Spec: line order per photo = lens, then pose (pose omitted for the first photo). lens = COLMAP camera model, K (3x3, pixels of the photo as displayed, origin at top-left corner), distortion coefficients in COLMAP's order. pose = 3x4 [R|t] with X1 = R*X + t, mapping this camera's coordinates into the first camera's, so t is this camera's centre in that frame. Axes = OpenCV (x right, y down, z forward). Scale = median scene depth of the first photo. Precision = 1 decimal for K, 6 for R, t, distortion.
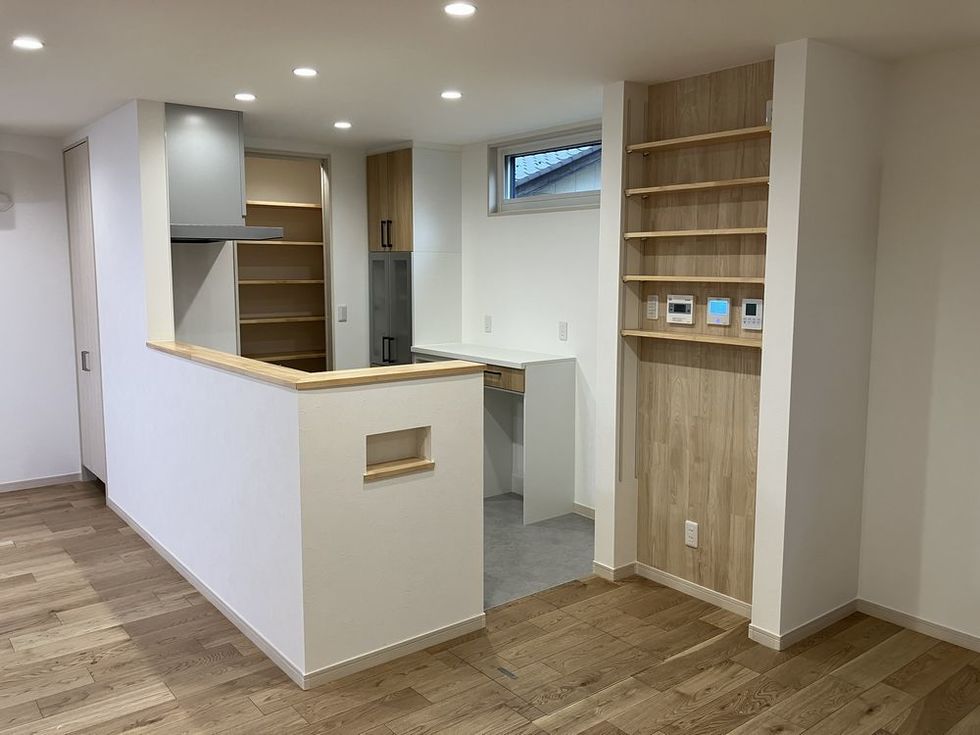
lens RADIAL K [[795.0, 0, 490.0], [0, 795.0, 367.5], [0, 0, 1]] dist [0.084636, -0.118755]
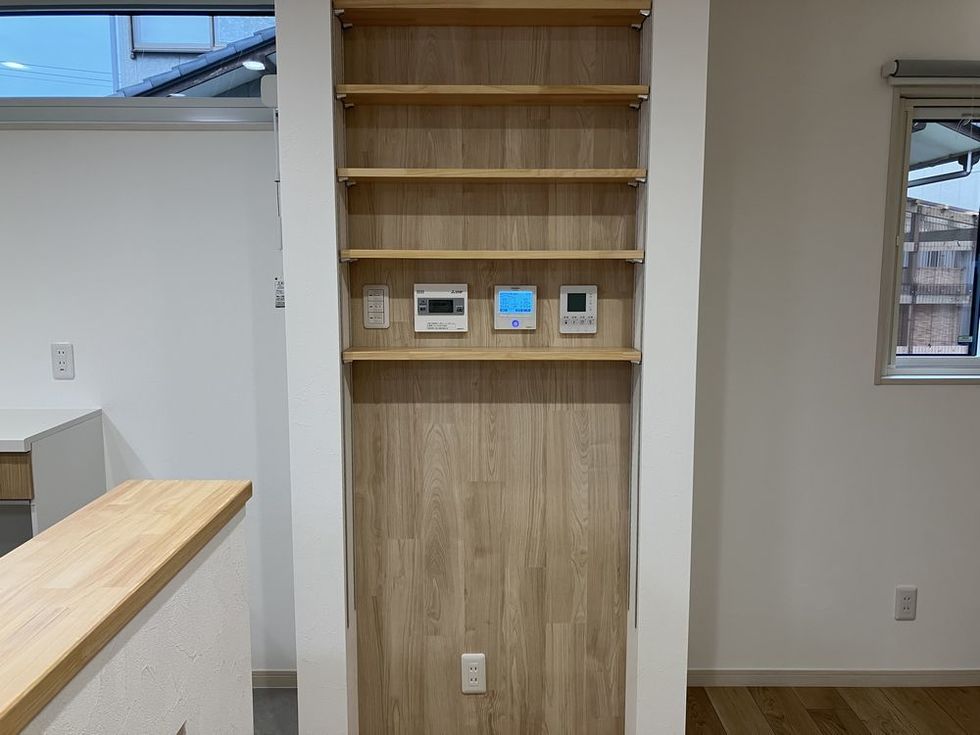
lens RADIAL K [[795.0, 0, 490.0], [0, 795.0, 367.5], [0, 0, 1]] dist [0.084636, -0.118755]
pose [[0.614587, -0.107661, 0.781468, -0.200348], [0.102133, 0.993165, 0.056502, -0.059107], [-0.782209, 0.045088, 0.621382, 0.615852]]
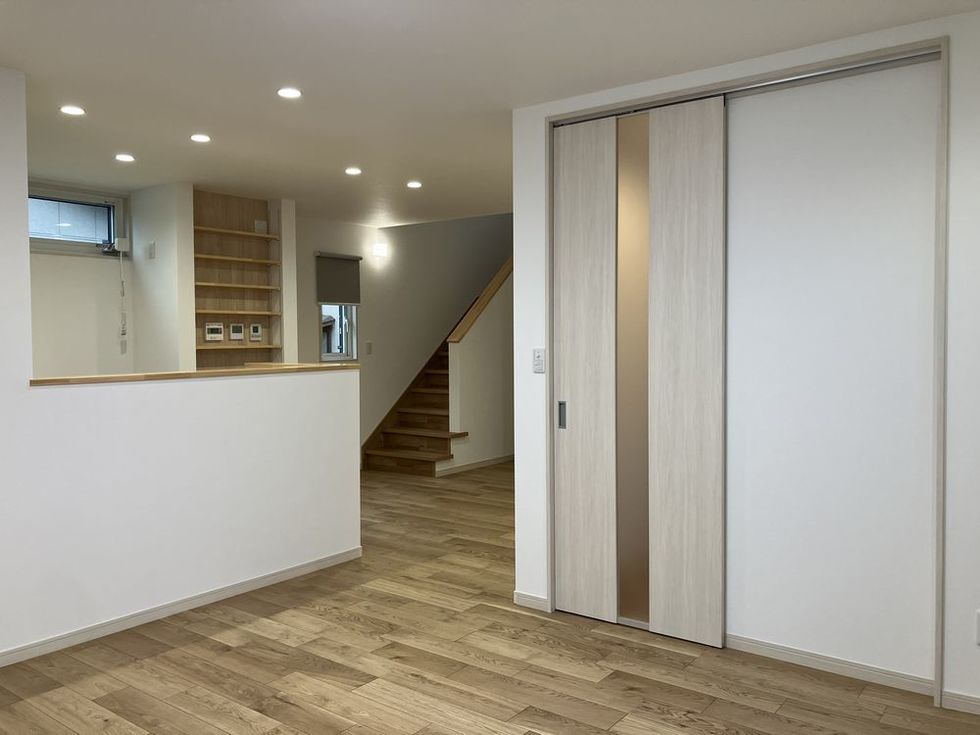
lens RADIAL K [[795.0, 0, 490.0], [0, 795.0, 367.5], [0, 0, 1]] dist [0.084636, -0.118755]
pose [[-0.253006, -0.038835, 0.966685, -1.476318], [0.129007, 0.988917, 0.073493, -0.048201], [-0.958825, 0.143304, -0.245192, 0.878427]]
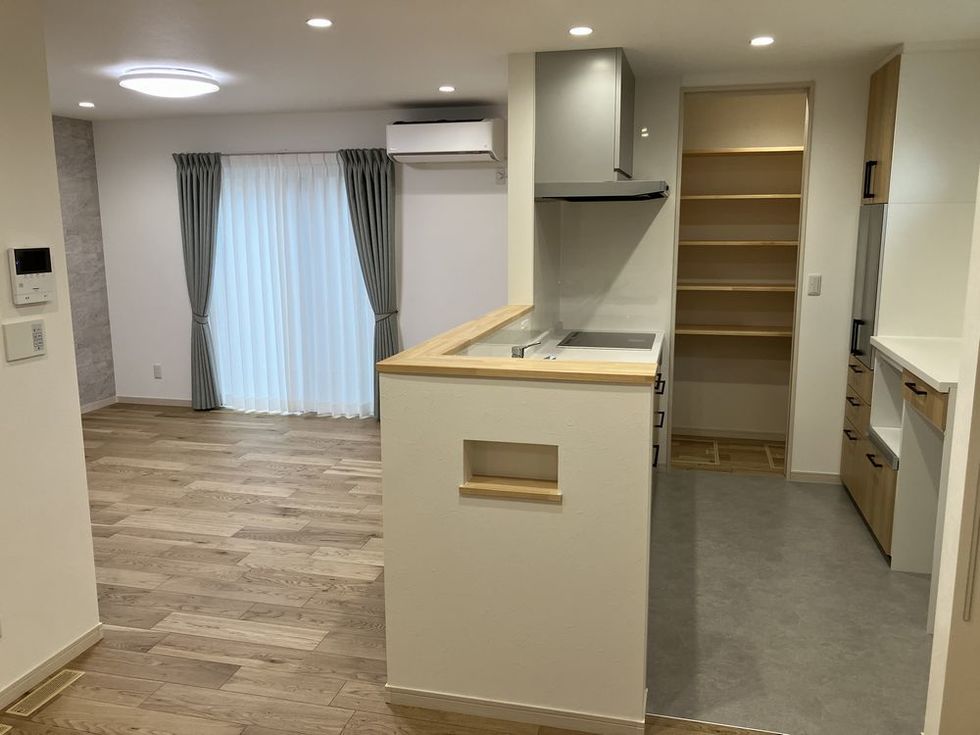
lens RADIAL K [[805.3, 0, 492.7], [0, 805.3, 357.5], [0, 0, 1]] dist [0.010473, 0.004981]
pose [[0.611557, 0.129478, -0.780534, 0.401495], [-0.096006, 0.991373, 0.089231, -0.059854], [0.785354, 0.020366, 0.618712, 0.422806]]
